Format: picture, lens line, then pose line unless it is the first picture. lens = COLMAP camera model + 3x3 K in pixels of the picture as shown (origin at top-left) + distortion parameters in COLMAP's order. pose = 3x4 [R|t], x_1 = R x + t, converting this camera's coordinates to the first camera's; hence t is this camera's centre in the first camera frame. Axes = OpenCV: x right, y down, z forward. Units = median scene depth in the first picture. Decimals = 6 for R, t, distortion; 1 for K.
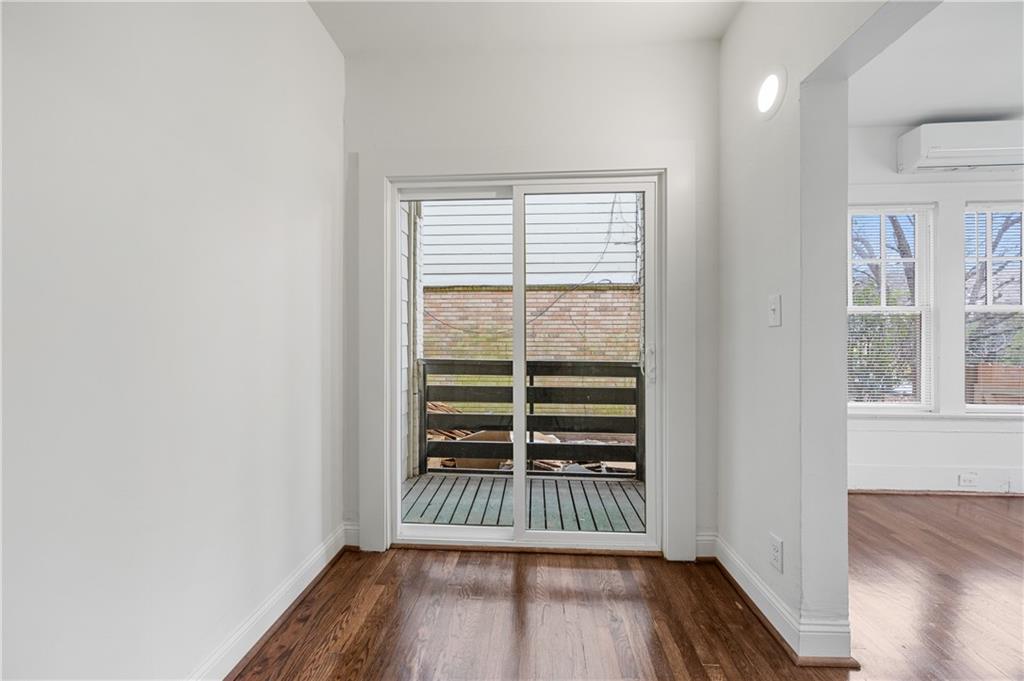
lens RADIAL K [[408.3, 0, 507.1], [0, 408.3, 338.1], [0, 0, 1]] dist [0.003407, -0.000282]
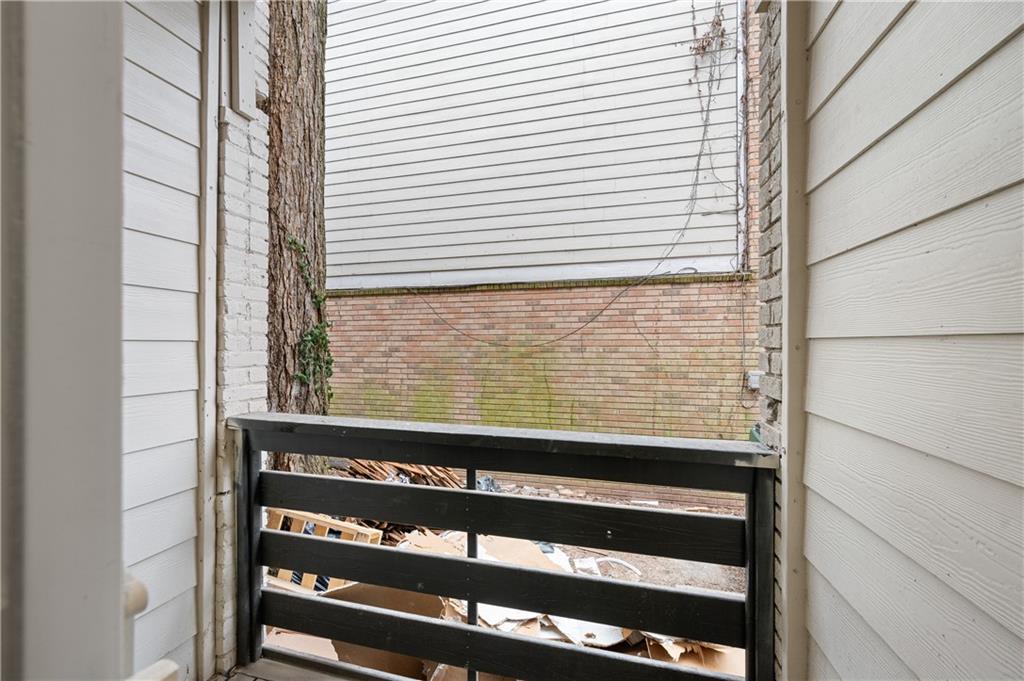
lens RADIAL K [[408.3, 0, 508.5], [0, 408.3, 342.6], [0, 0, 1]] dist [0.003407, -0.000282]
pose [[0.980201, -0.004466, -0.197955, 0.080507], [0.002732, 0.999955, -0.009031, -0.012566], [0.197986, 0.008311, 0.980170, 0.268485]]
